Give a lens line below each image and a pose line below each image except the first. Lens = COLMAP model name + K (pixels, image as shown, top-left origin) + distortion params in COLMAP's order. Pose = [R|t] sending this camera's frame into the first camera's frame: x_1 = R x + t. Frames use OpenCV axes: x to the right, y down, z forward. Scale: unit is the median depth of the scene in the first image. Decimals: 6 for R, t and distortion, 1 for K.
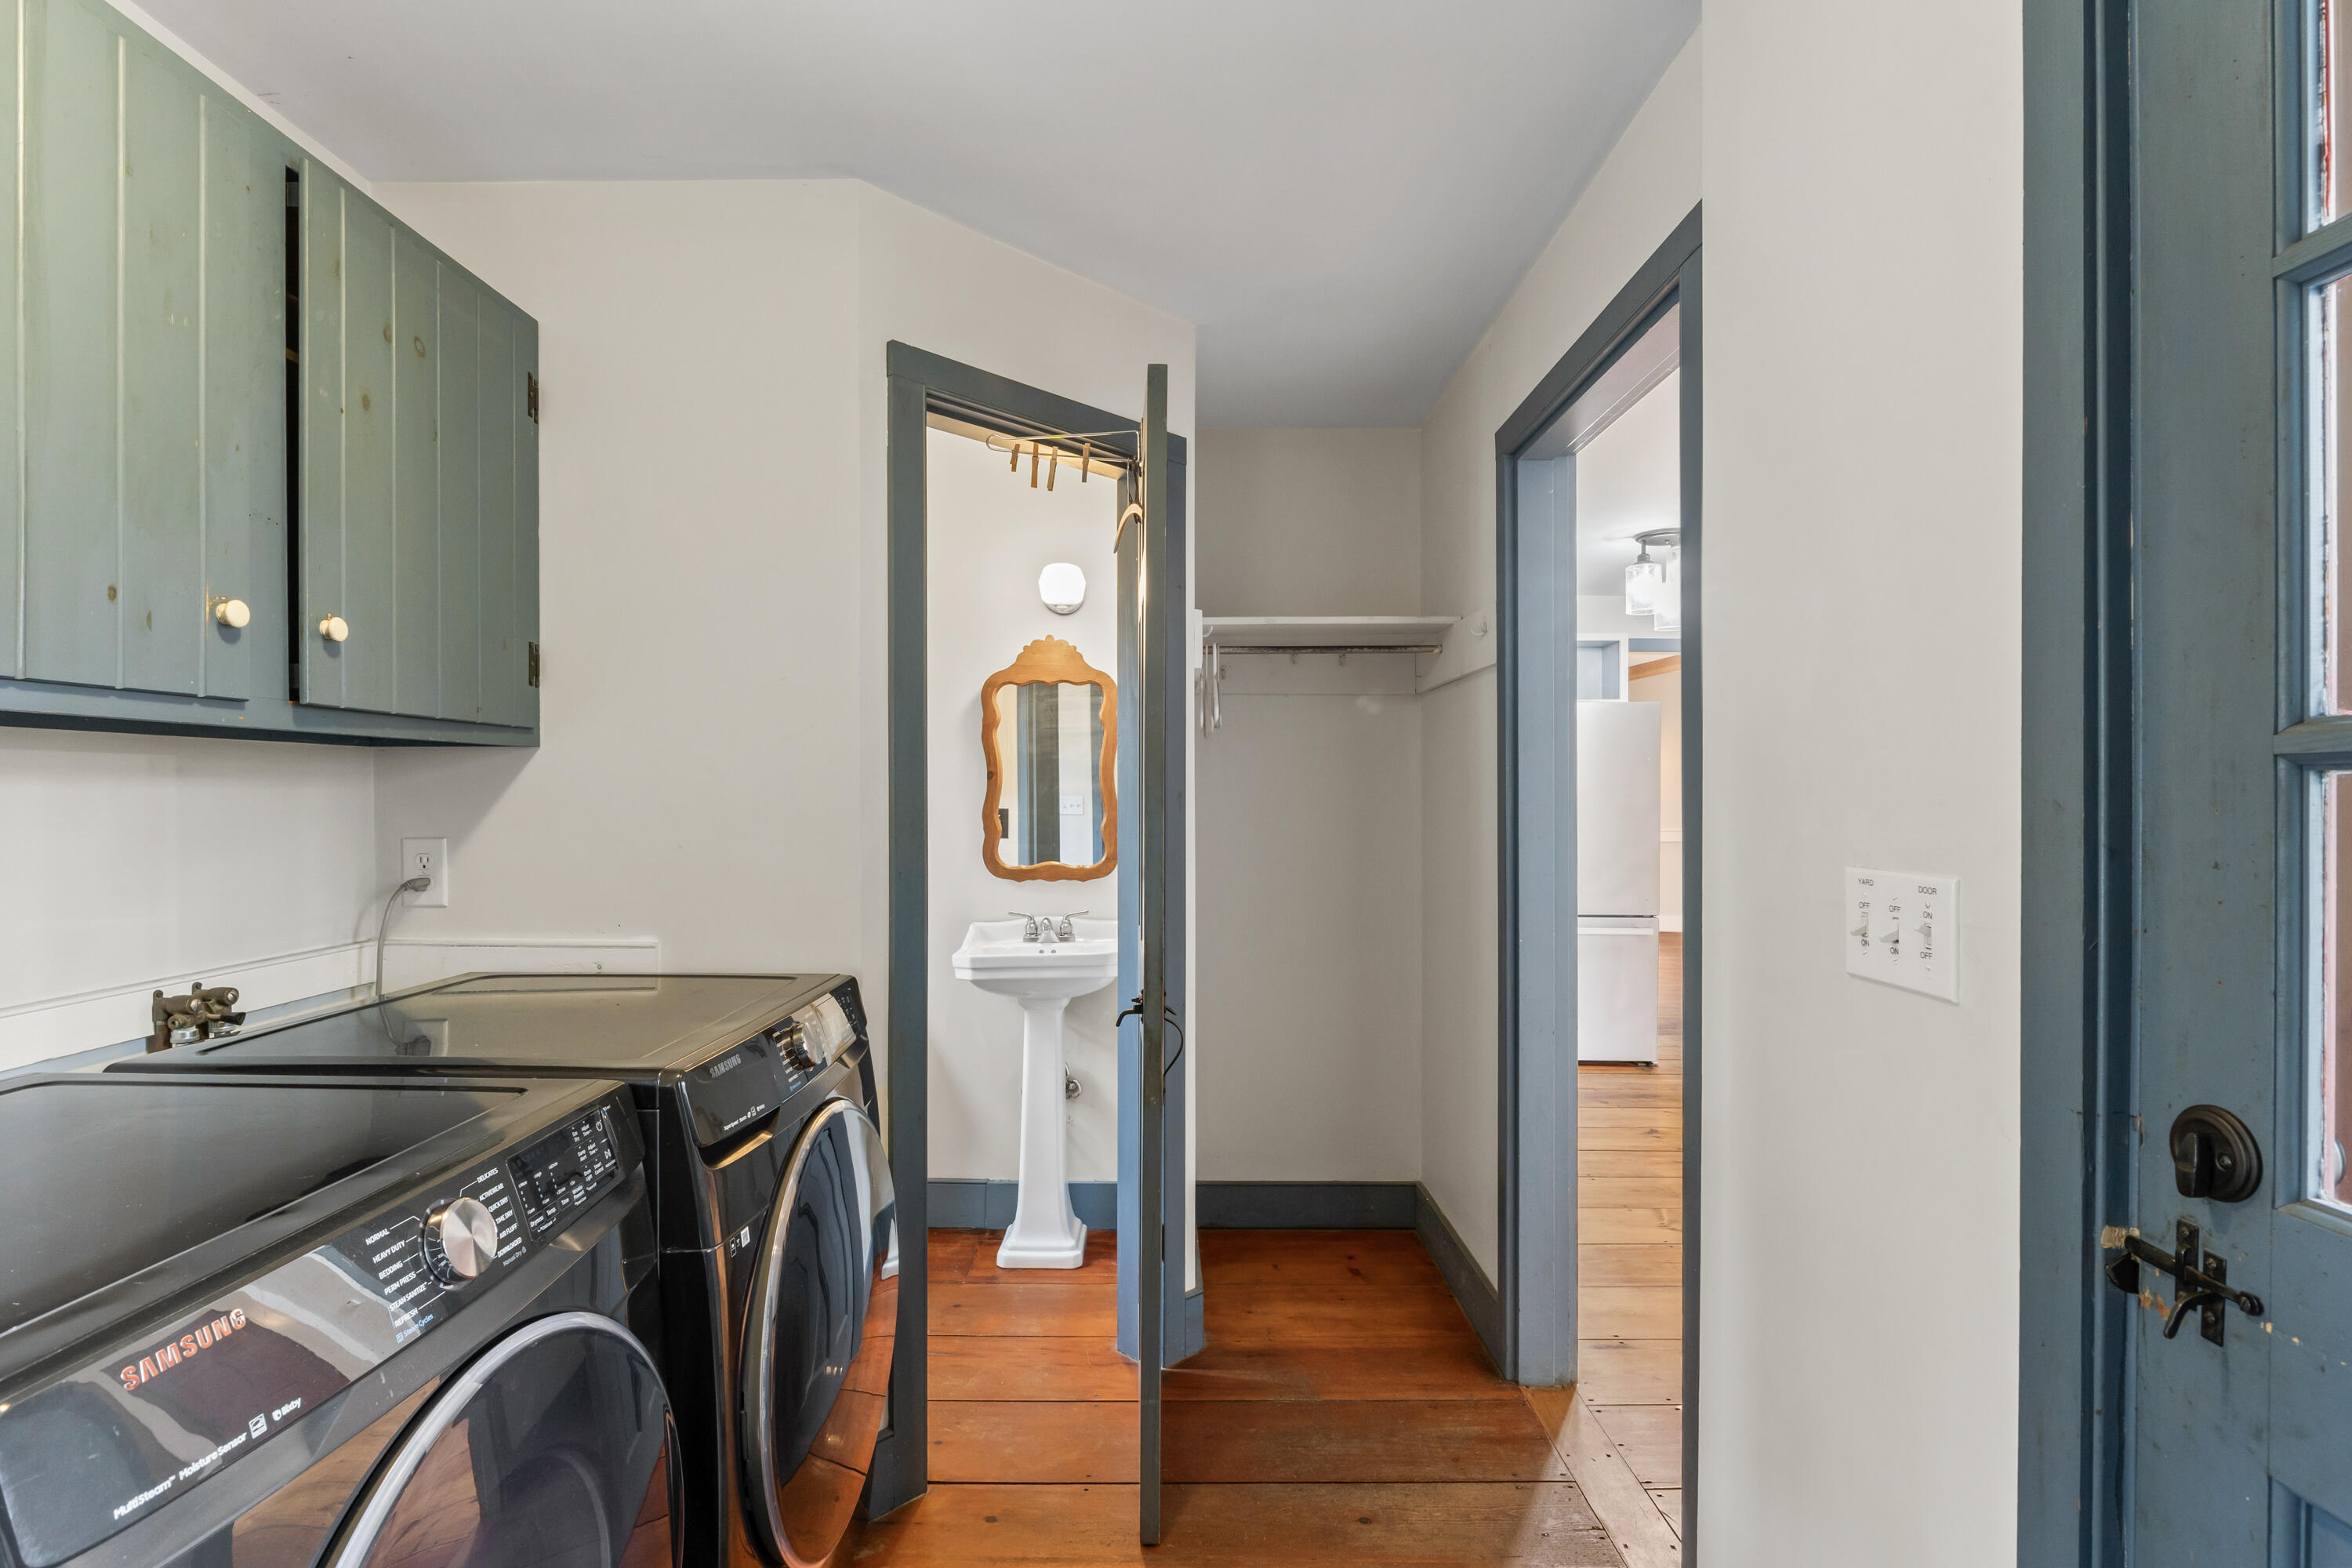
lens RADIAL K [[1105.8, 0, 1175.8], [0, 1105.8, 787.9], [0, 0, 1]] dist [-0.001250, -0.002171]
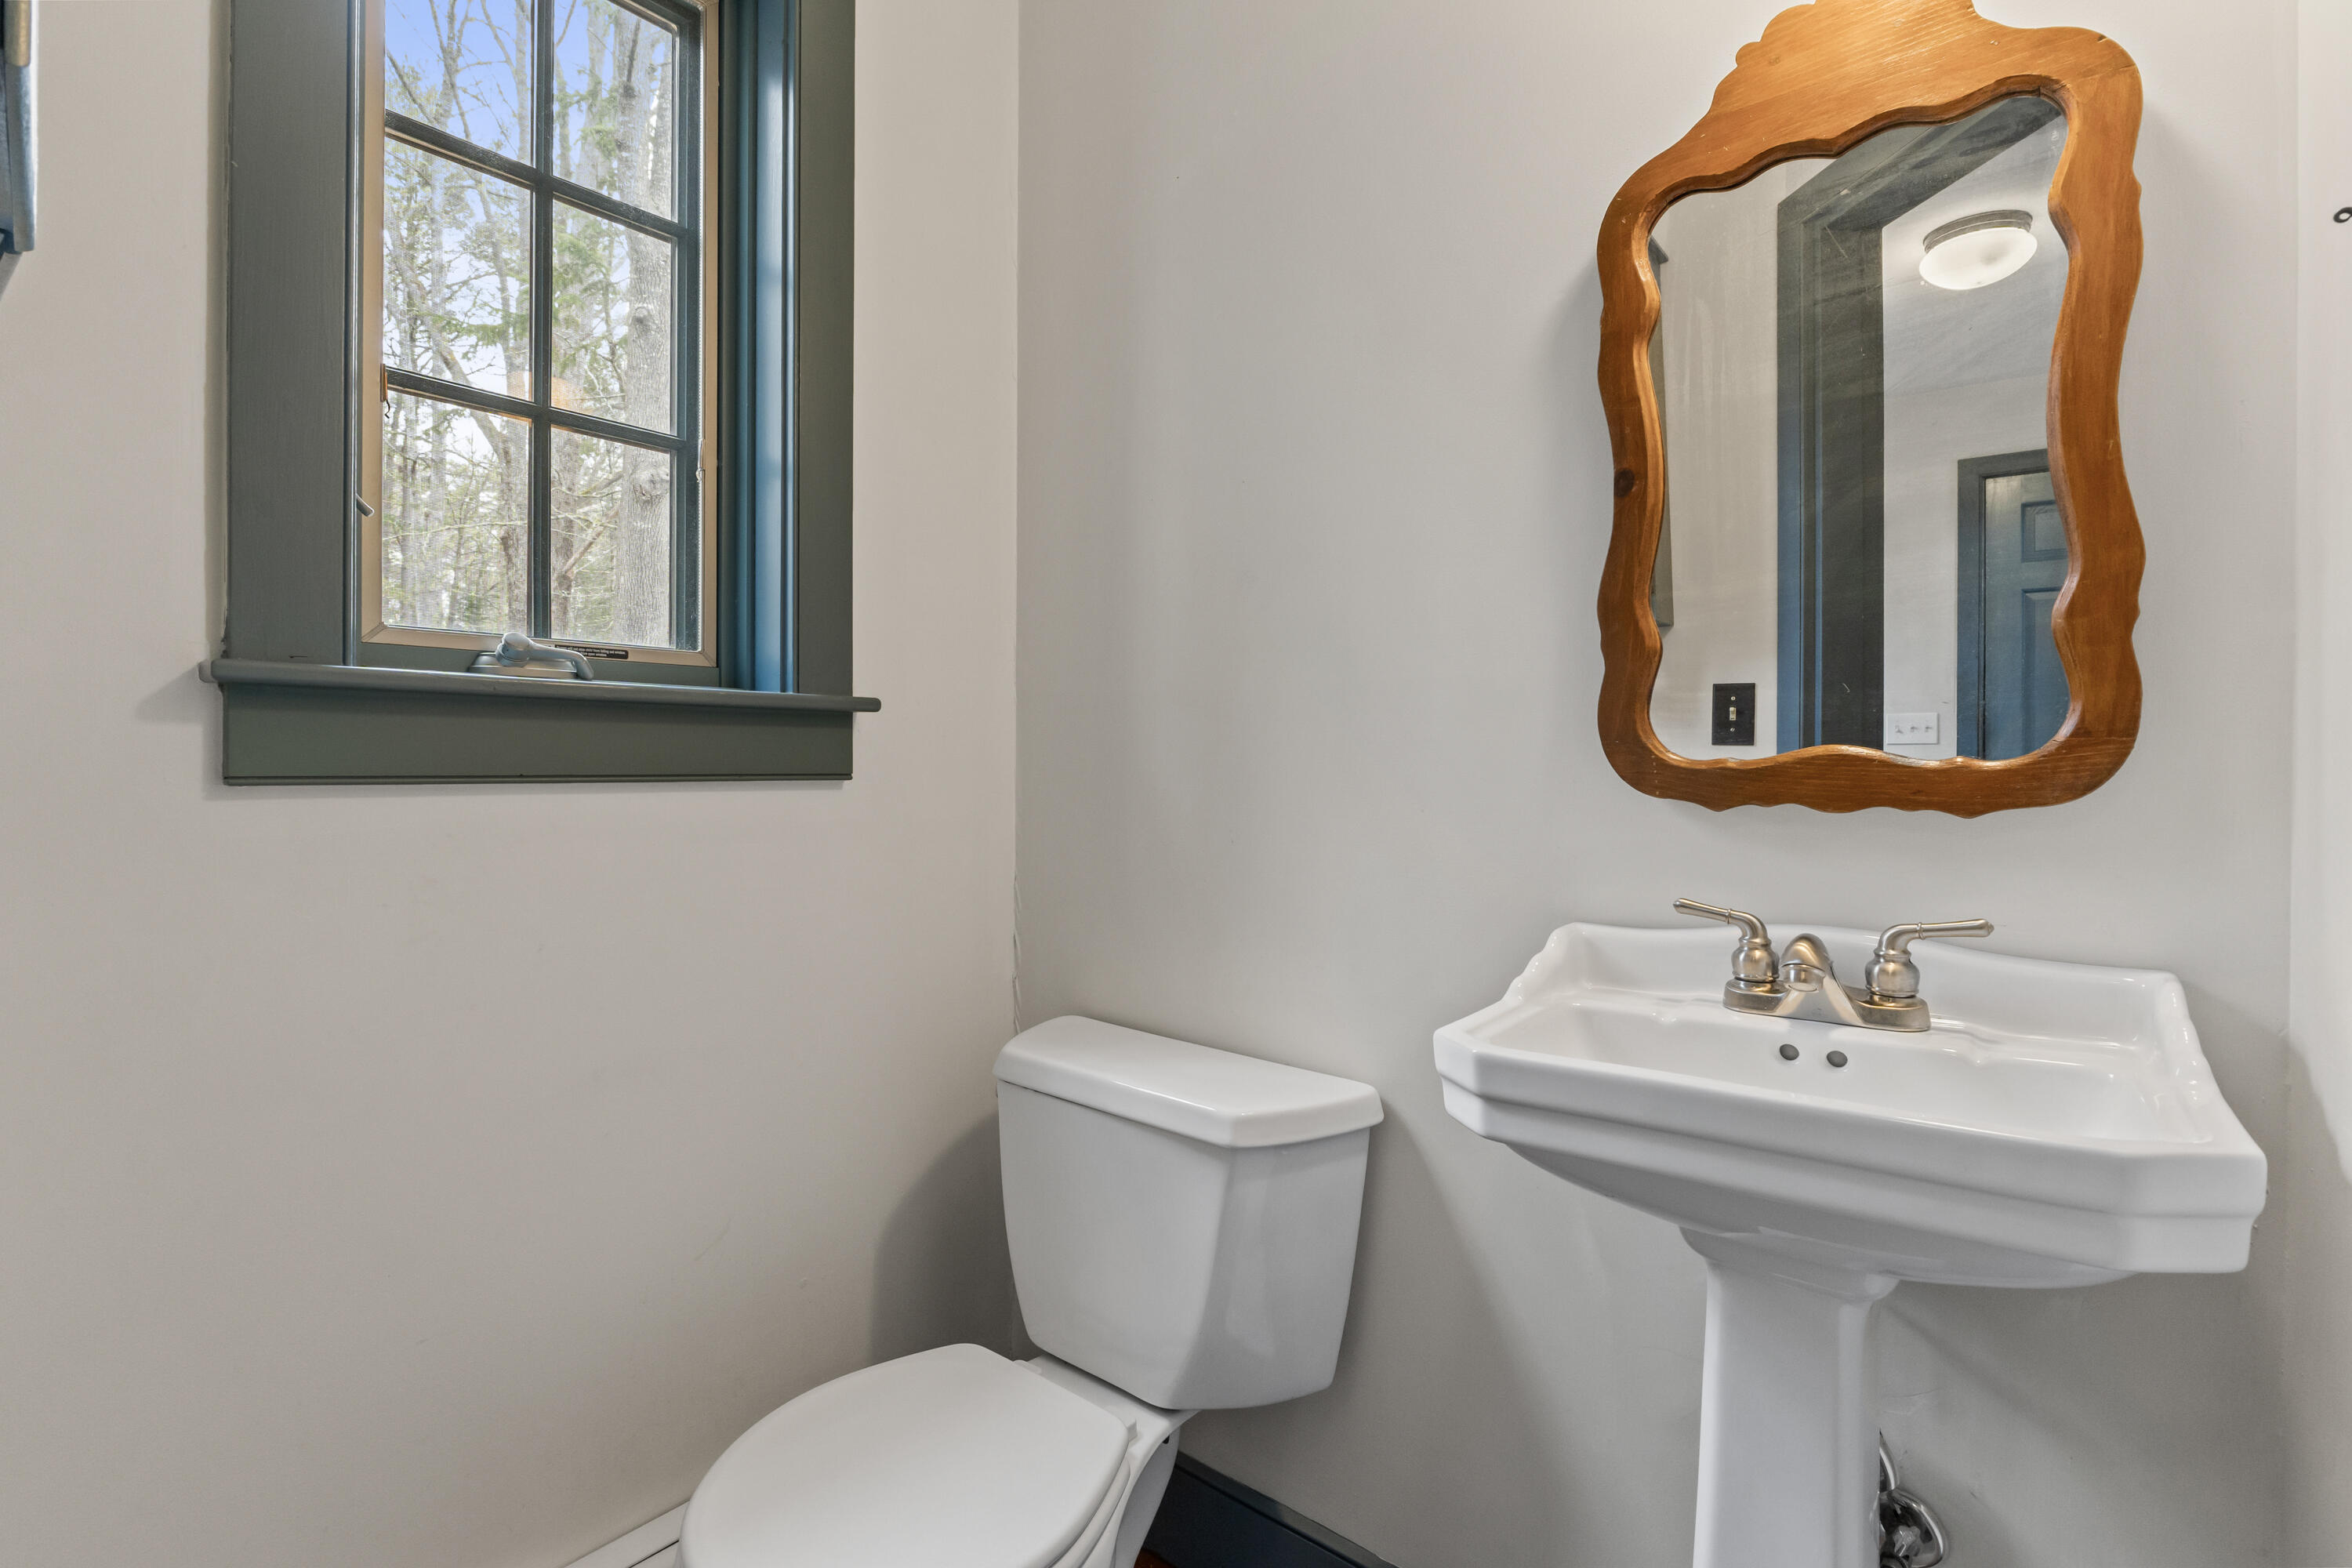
lens RADIAL K [[1105.8, 0, 1178.6], [0, 1105.8, 782.9], [0, 0, 1]] dist [-0.001250, -0.002171]
pose [[0.779230, 0.009645, -0.626664, -0.072768], [-0.002060, 0.999916, 0.012828, 0.083530], [0.626735, -0.008704, 0.779184, 0.748447]]
